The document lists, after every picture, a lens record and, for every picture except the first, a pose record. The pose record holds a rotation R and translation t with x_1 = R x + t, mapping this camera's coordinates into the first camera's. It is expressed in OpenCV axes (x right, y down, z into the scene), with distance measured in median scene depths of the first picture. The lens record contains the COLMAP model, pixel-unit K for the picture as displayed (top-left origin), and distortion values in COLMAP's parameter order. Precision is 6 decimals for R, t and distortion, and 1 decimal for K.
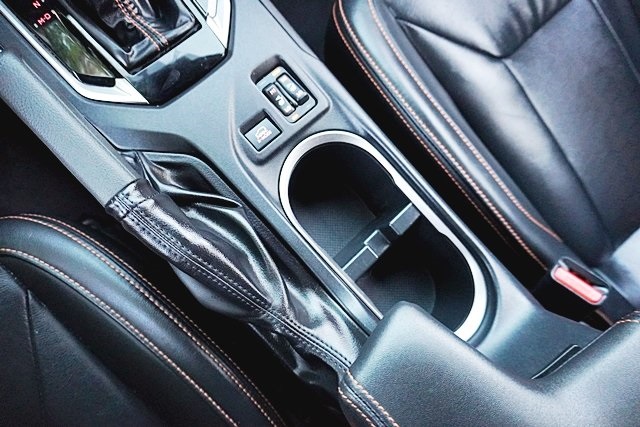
lens RADIAL K [[430.7, 0, 319.9], [0, 430.7, 212.5], [0, 0, 1]] dist [-0.045288, 0.034125]
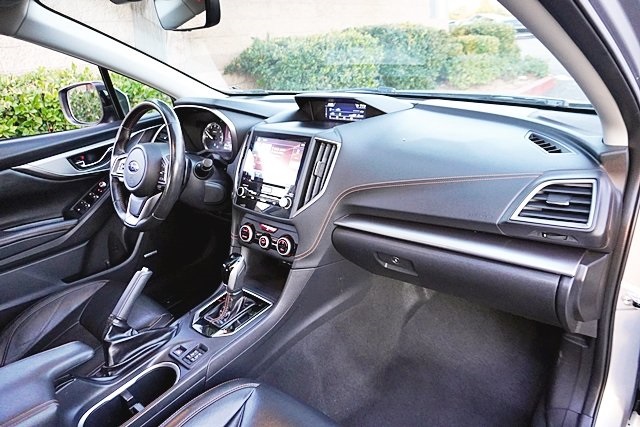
lens RADIAL K [[430.7, 0, 315.1], [0, 430.7, 210.0], [0, 0, 1]] dist [-0.045288, 0.034125]
pose [[0.096744, 0.224342, -0.969696, 2.444840], [-0.945804, 0.324159, -0.019365, -1.272671], [0.309991, 0.919017, 0.243544, -0.258676]]
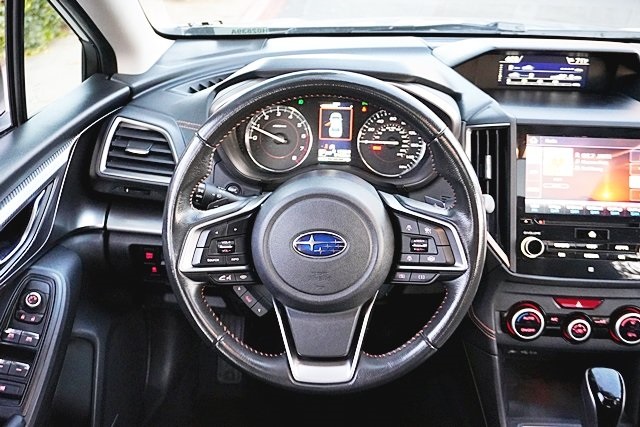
lens RADIAL K [[654.8, 0, 314.4], [0, 654.8, 213.7], [0, 0, 1]] dist [-0.002180, 0.000000]
pose [[0.679566, 0.193663, -0.707591, 0.365949], [-0.689894, 0.496699, -0.526627, 1.012319], [0.249472, 0.846041, 0.471147, -1.283219]]
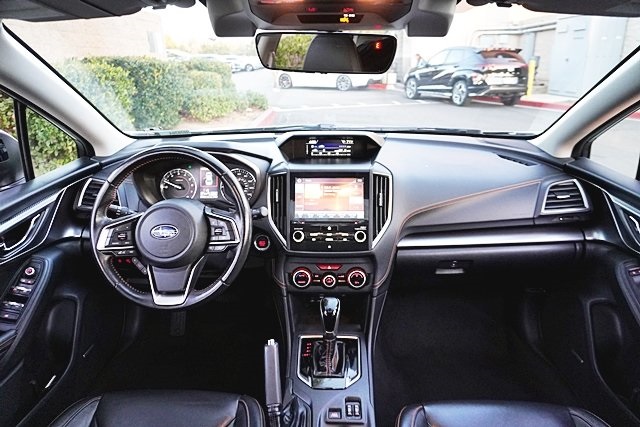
lens RADIAL K [[430.7, 0, 318.3], [0, 430.7, 215.4], [0, 0, 1]] dist [-0.045288, 0.034125]
pose [[0.696013, 0.097757, -0.711343, 1.497188], [-0.664586, 0.462760, -0.586668, 0.827682], [0.271830, 0.881077, 0.387055, -1.072295]]
